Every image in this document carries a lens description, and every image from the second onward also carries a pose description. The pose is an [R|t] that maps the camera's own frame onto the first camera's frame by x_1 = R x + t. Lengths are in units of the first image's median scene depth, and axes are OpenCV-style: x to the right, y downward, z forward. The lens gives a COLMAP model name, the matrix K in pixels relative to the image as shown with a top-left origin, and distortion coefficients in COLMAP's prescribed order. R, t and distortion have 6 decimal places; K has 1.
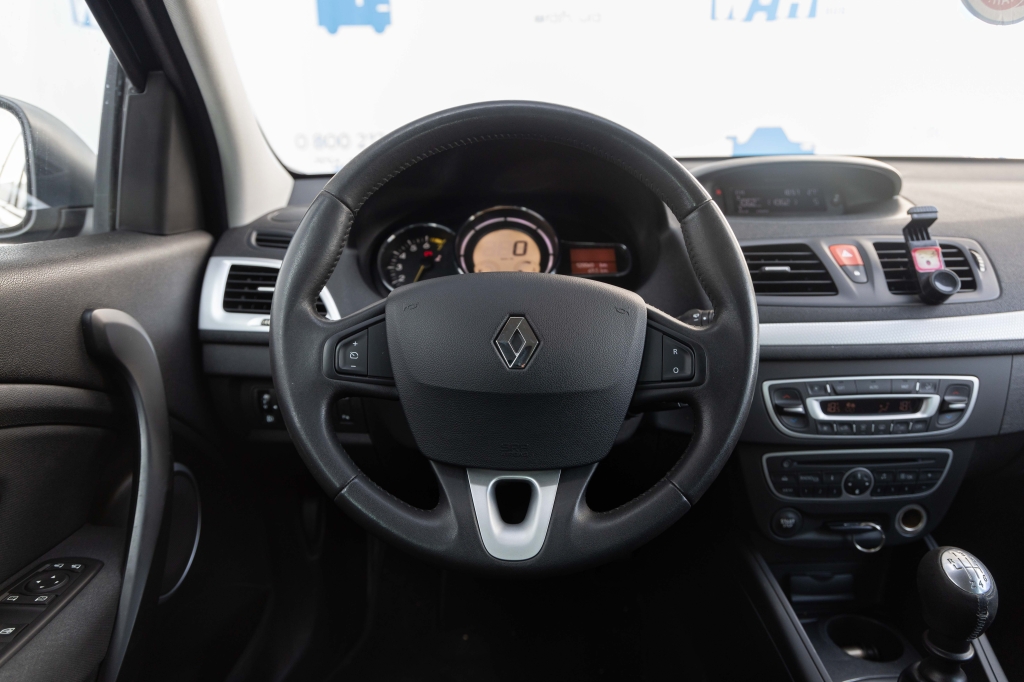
lens RADIAL K [[690.9, 0, 512.0], [0, 690.9, 341.0], [0, 0, 1]] dist [0.003020, 0.001036]
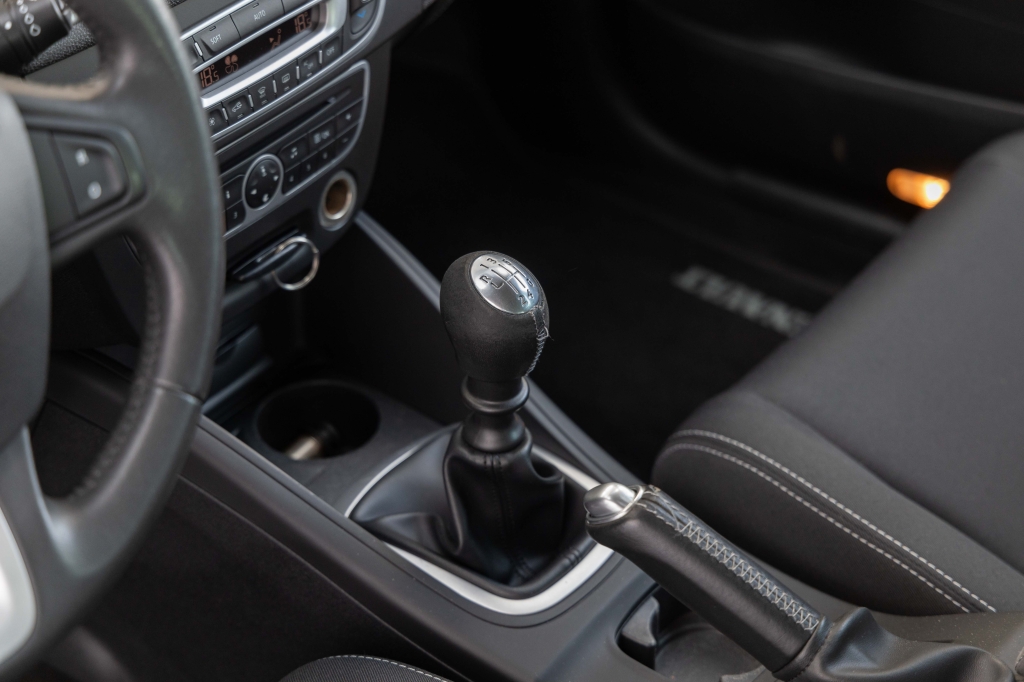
lens RADIAL K [[2111.1, 0, 512.0], [0, 2111.1, 341.0], [0, 0, 1]] dist [0.006455, 0.073014]
pose [[0.625310, -0.455519, 0.633632, -0.475172], [0.184572, 0.875249, 0.447070, -0.386236], [-0.758235, -0.162606, 0.631378, -0.201397]]
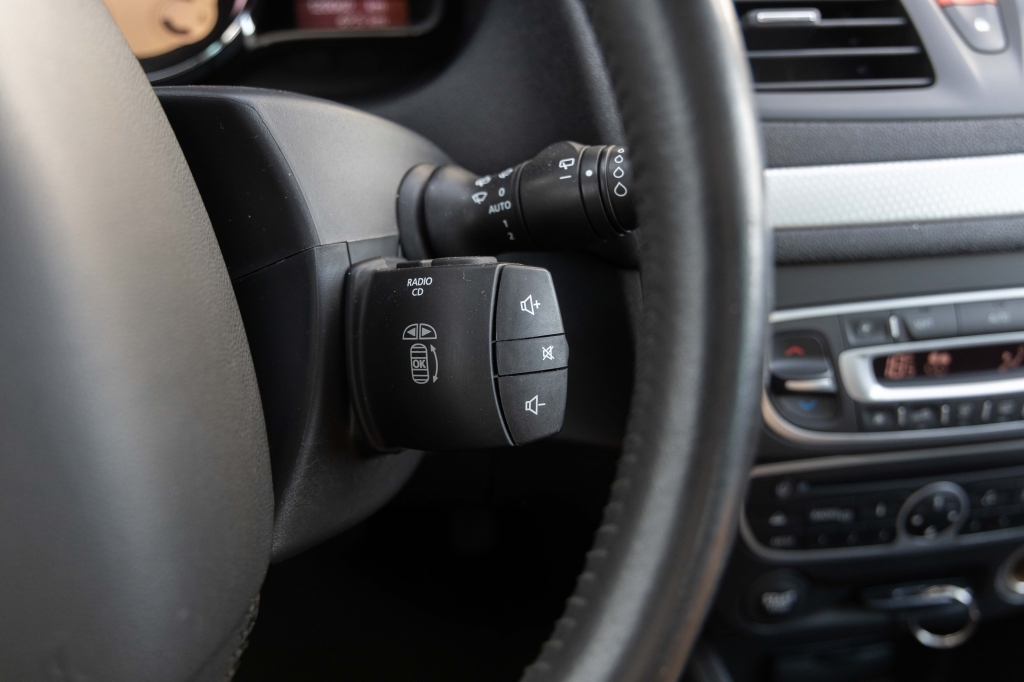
lens RADIAL K [[936.8, 0, 512.0], [0, 936.8, 341.0], [0, 0, 1]] dist [0.031852, 0.002996]
pose [[0.991031, -0.051453, 0.123331, 0.158916], [0.020440, 0.970407, 0.240609, -0.058667], [-0.132061, -0.235930, 0.962755, 0.473180]]
